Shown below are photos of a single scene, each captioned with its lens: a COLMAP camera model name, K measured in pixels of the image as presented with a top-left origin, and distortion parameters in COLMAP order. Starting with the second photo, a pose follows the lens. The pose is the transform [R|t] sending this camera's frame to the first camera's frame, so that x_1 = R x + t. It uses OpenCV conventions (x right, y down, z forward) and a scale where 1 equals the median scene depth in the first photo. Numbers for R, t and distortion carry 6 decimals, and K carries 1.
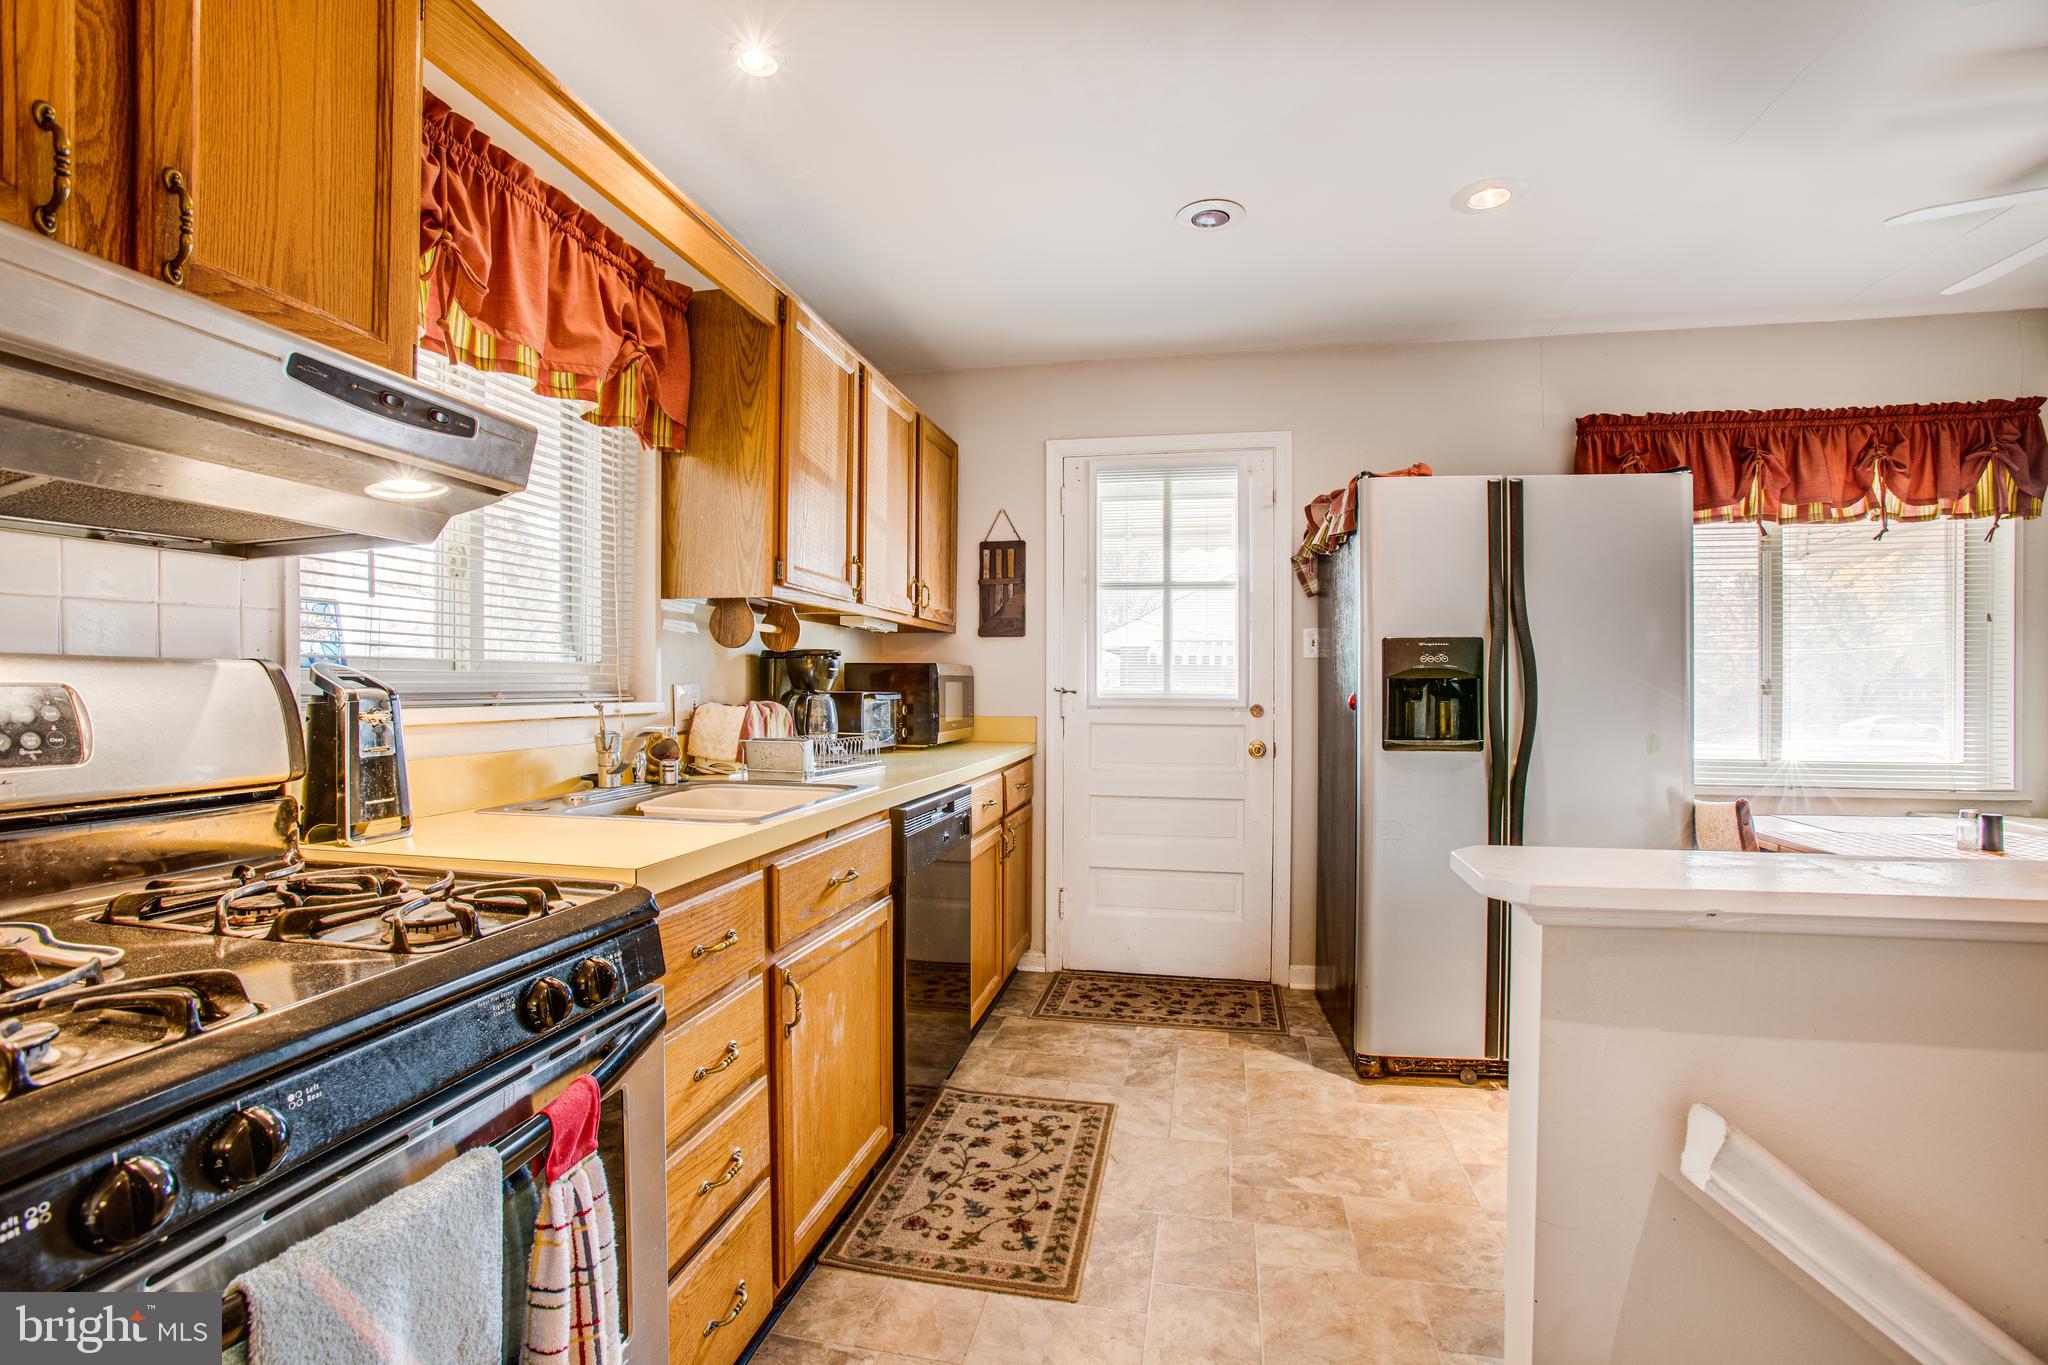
lens RADIAL K [[950.6, 0, 1024.2], [0, 950.6, 698.2], [0, 0, 1]] dist [-0.054957, 0.019119]
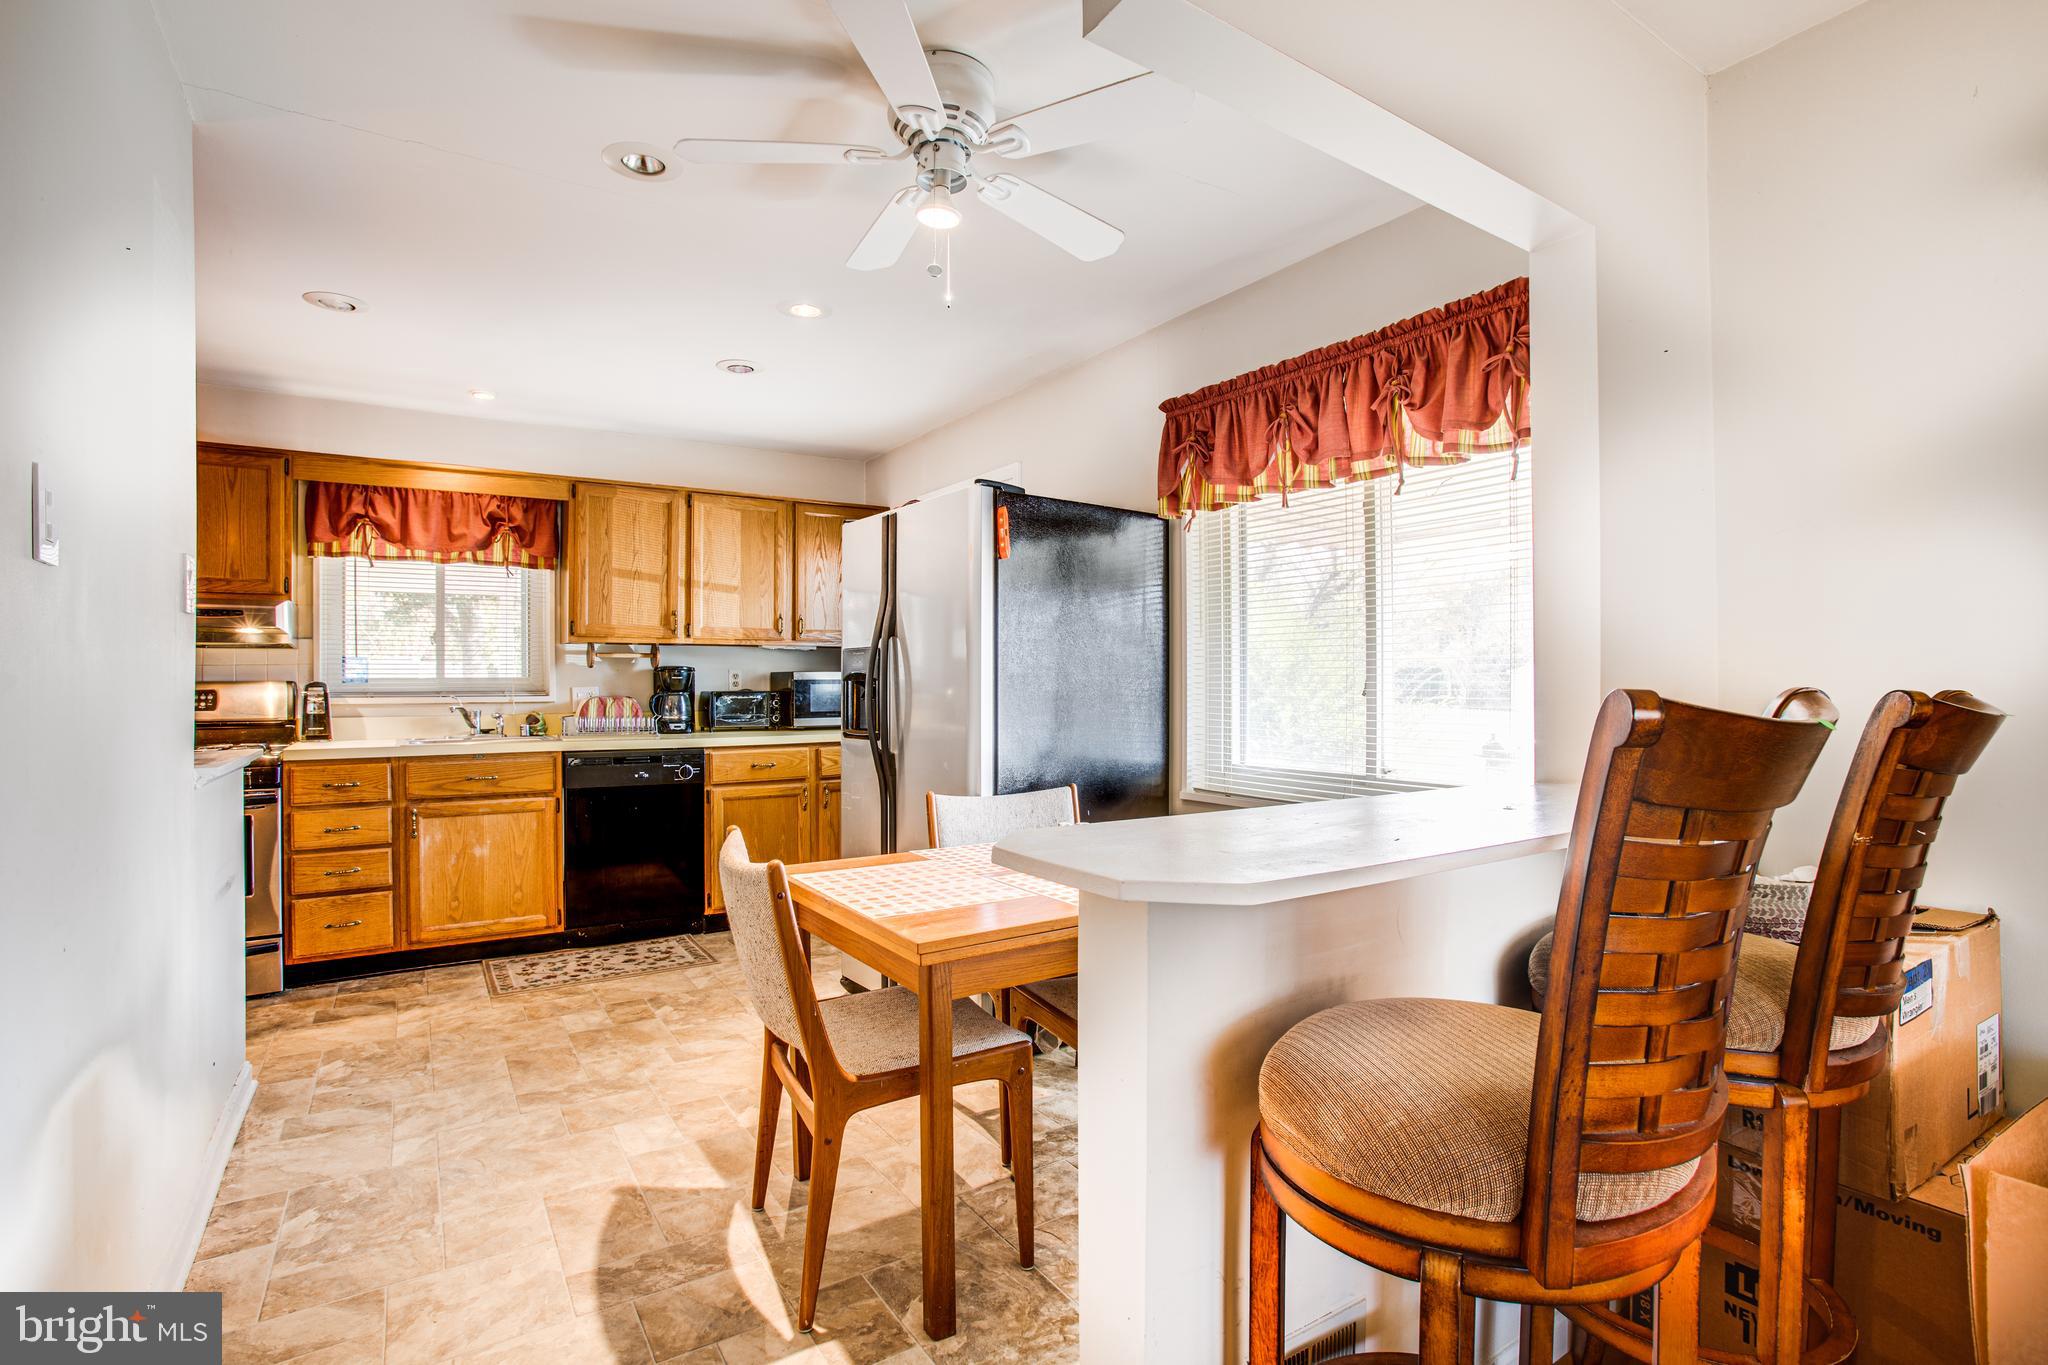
lens RADIAL K [[950.6, 0, 993.5], [0, 950.6, 684.8], [0, 0, 1]] dist [-0.054957, 0.019119]
pose [[0.698694, -0.003732, -0.715411, 1.272205], [-0.005337, 0.999931, -0.010429, -0.002593], [0.715401, 0.011104, 0.698626, 0.211194]]
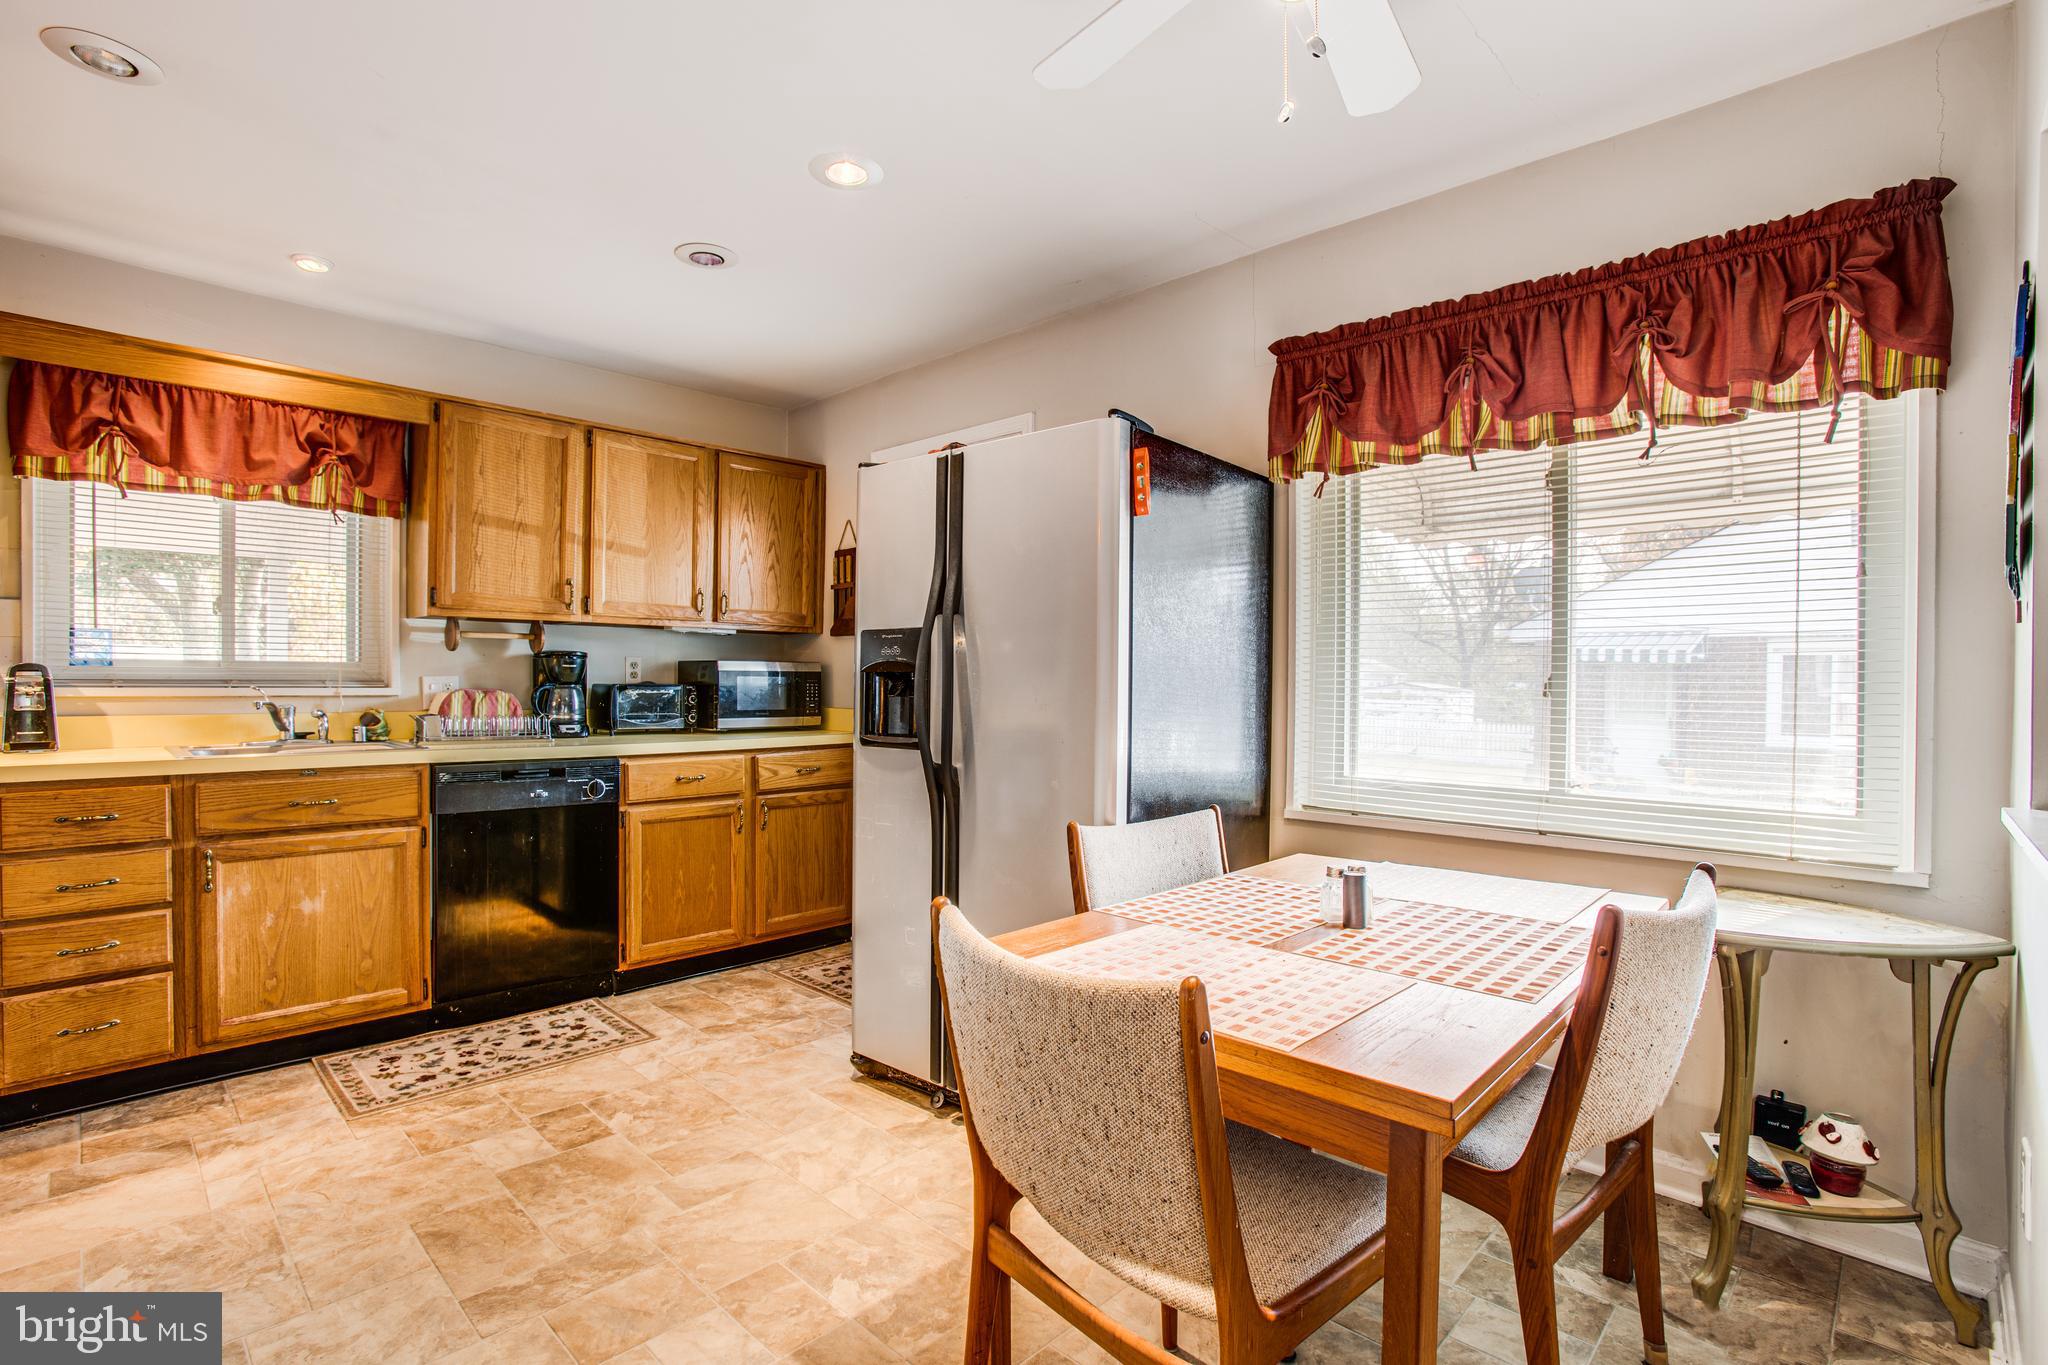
lens RADIAL K [[950.6, 0, 994.1], [0, 950.6, 695.1], [0, 0, 1]] dist [-0.054957, 0.019119]
pose [[0.841957, 0.012260, -0.539405, 0.909110], [-0.014246, 0.999898, 0.000490, 0.001157], [0.539357, 0.007272, 0.842046, 0.205584]]
